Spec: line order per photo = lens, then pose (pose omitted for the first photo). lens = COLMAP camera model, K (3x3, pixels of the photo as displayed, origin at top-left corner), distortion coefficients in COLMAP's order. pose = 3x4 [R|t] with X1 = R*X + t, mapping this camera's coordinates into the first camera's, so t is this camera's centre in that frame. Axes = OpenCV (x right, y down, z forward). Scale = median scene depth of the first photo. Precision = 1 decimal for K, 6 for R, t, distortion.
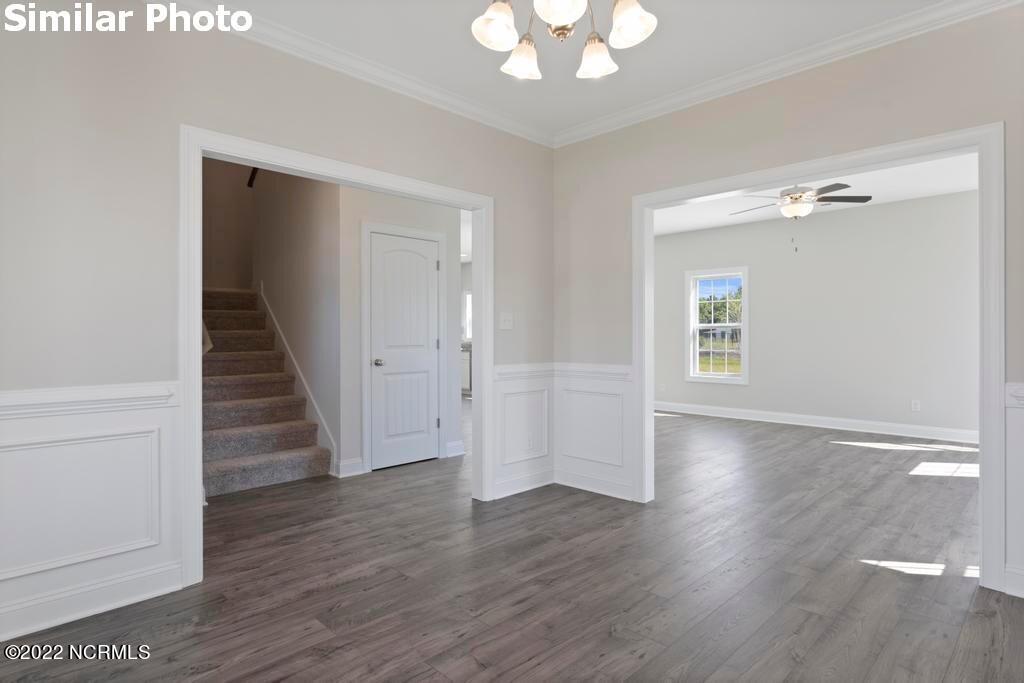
lens RADIAL K [[545.9, 0, 511.8], [0, 545.9, 340.3], [0, 0, 1]] dist [-0.009607, 0.005026]
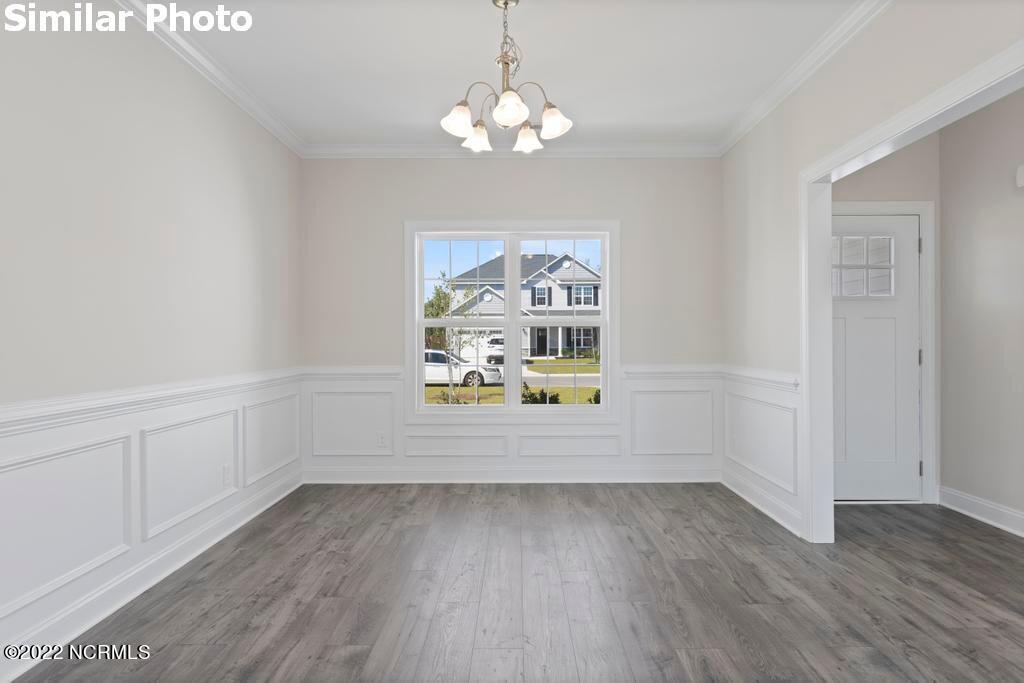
lens RADIAL K [[545.9, 0, 510.8], [0, 545.9, 342.5], [0, 0, 1]] dist [-0.009607, 0.005026]
pose [[-0.713263, 0.000842, -0.700896, 0.717413], [-0.003767, 0.999980, 0.005035, -0.000055], [0.700886, 0.006232, -0.713246, 1.352610]]
